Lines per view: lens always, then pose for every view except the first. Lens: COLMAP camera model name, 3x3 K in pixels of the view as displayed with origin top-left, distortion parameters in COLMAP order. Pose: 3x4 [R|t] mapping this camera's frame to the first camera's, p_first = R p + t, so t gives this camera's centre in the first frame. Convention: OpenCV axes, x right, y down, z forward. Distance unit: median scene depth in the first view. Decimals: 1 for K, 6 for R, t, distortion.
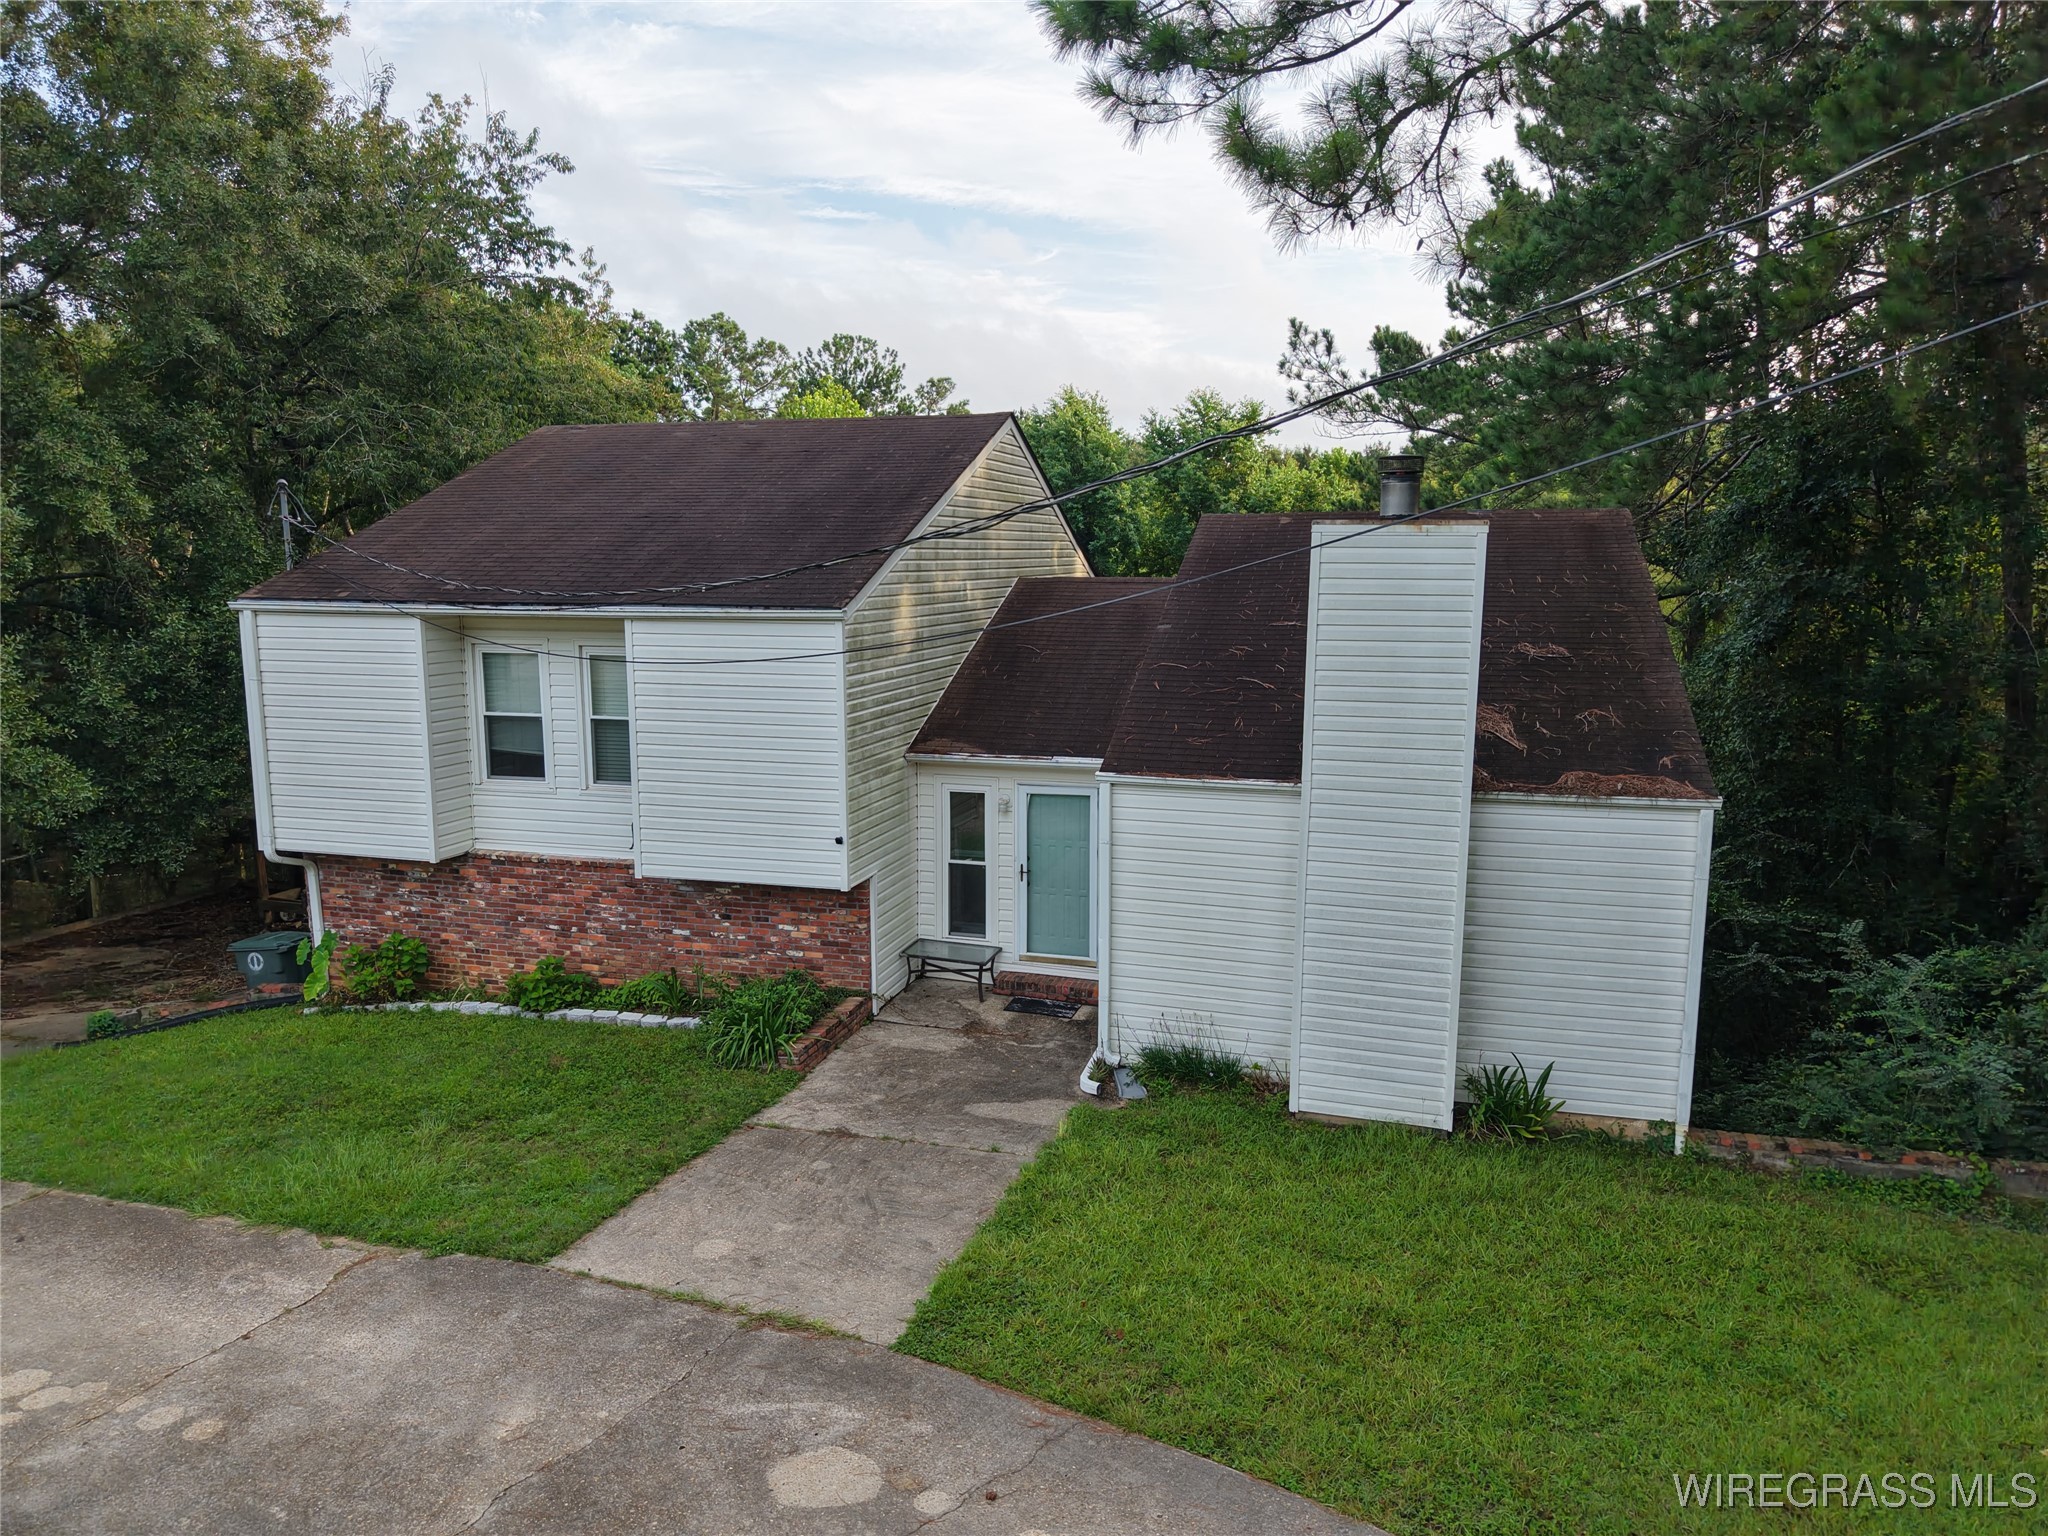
lens RADIAL K [[1407.0, 0, 1020.3], [0, 1407.0, 763.3], [0, 0, 1]] dist [0.004663, -0.005055]
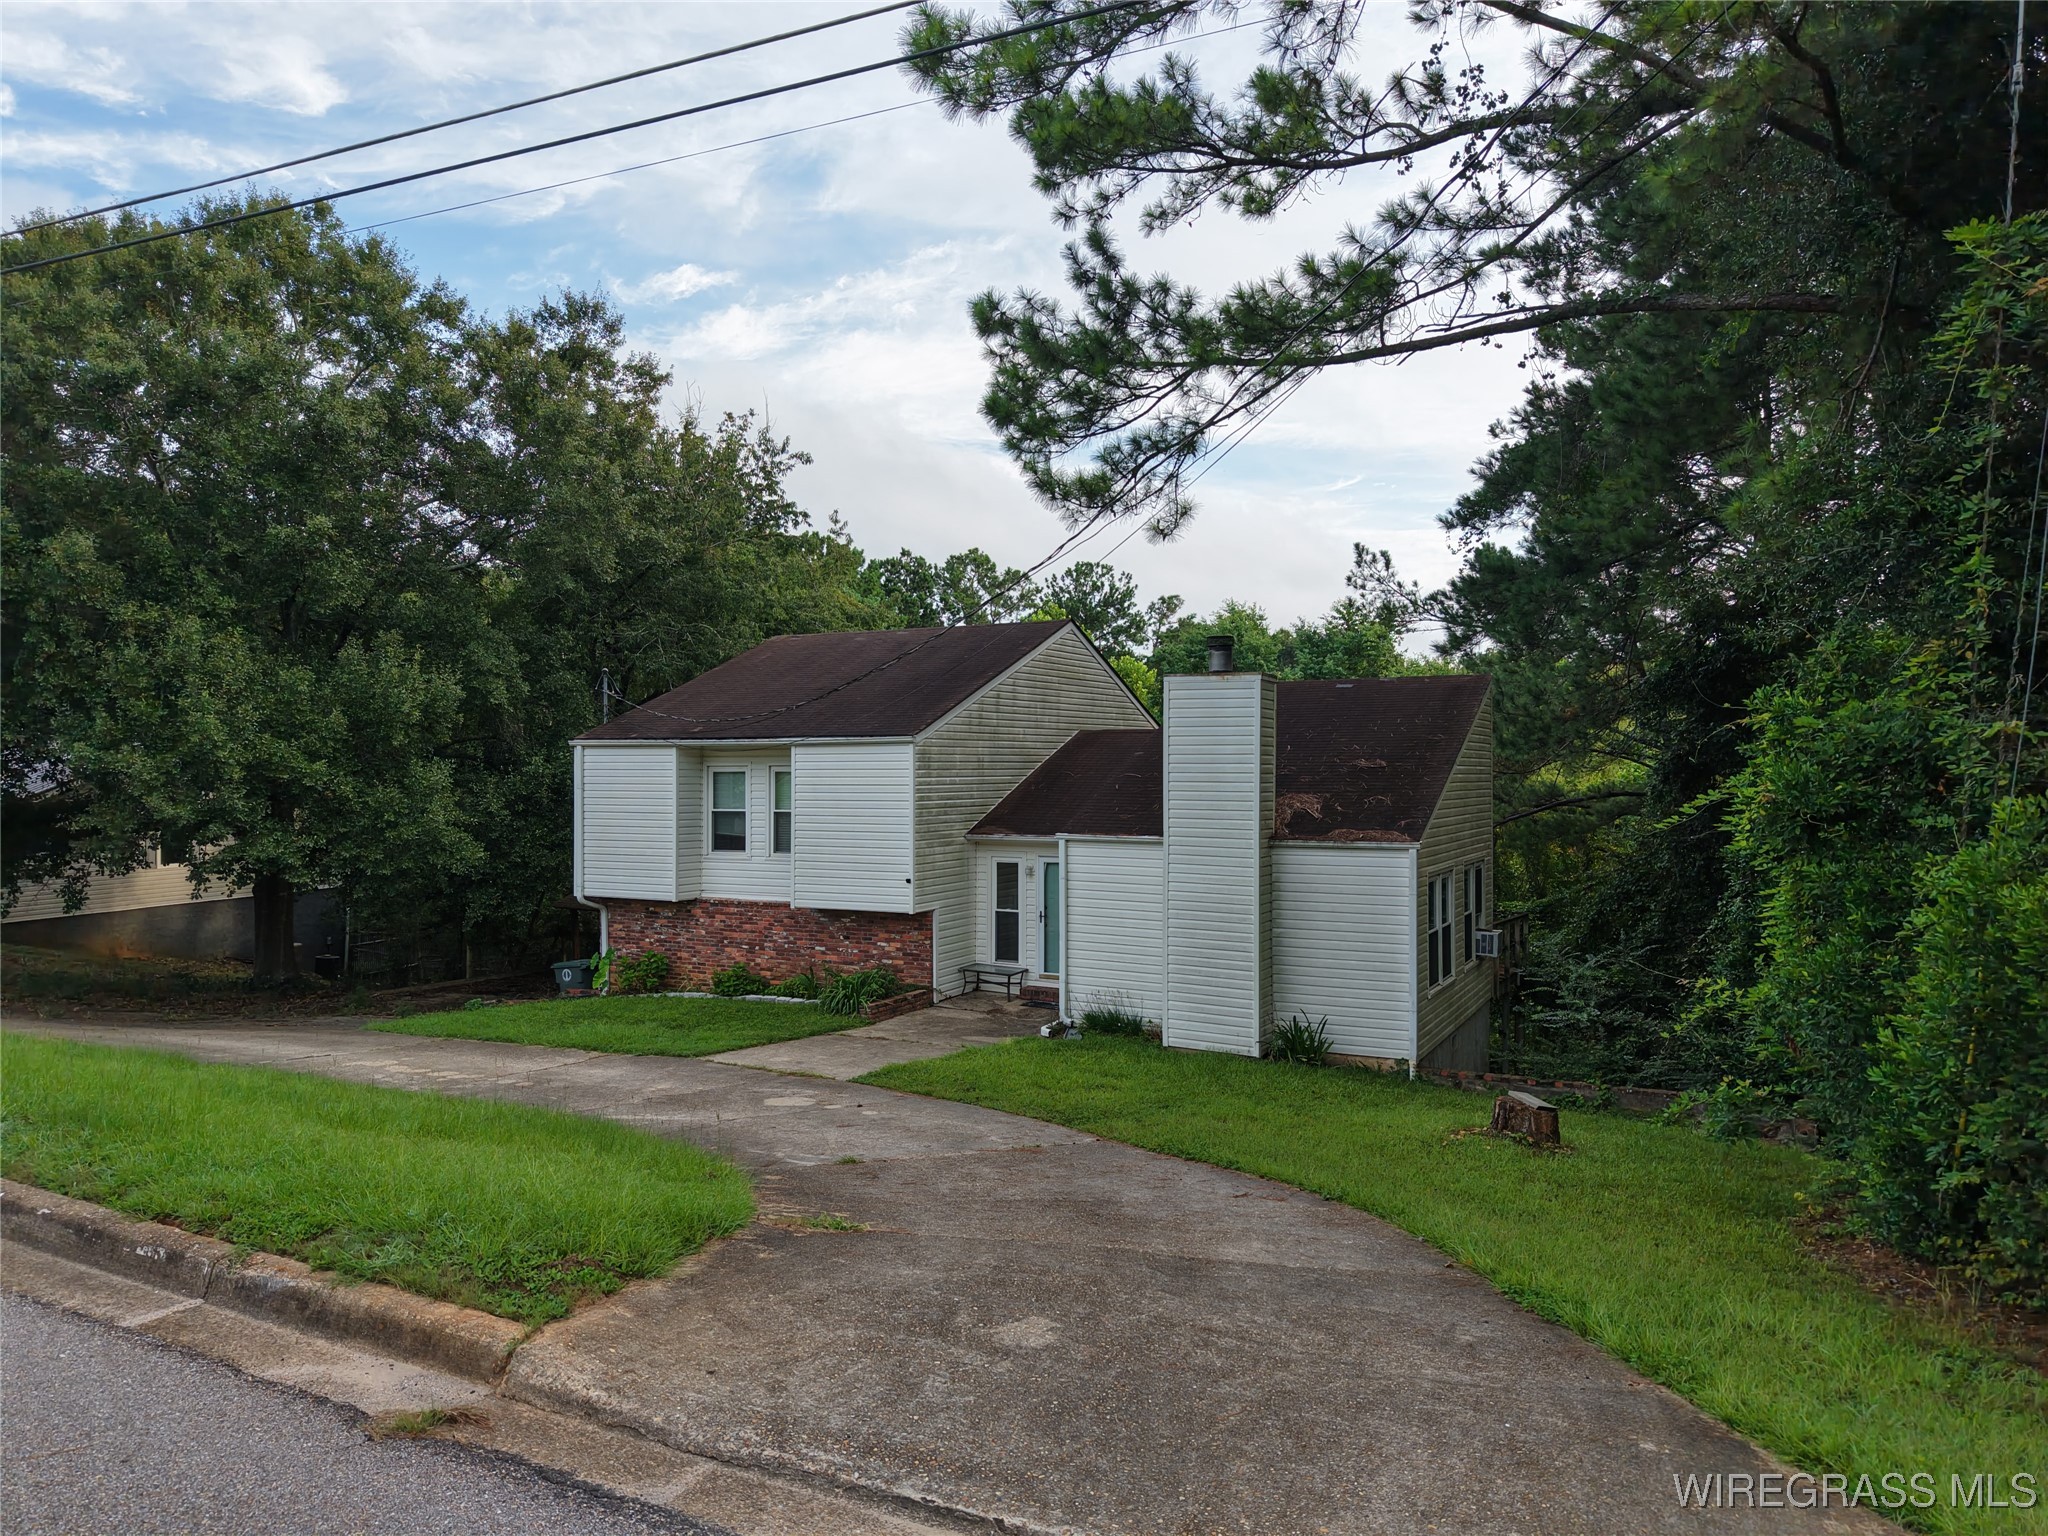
lens RADIAL K [[1407.0, 0, 1021.1], [0, 1407.0, 762.9], [0, 0, 1]] dist [0.004663, -0.005055]
pose [[0.979324, -0.002818, -0.202279, 0.282416], [-0.027573, 0.988712, -0.147267, 0.136373], [0.200411, 0.149800, 0.968192, -0.472480]]
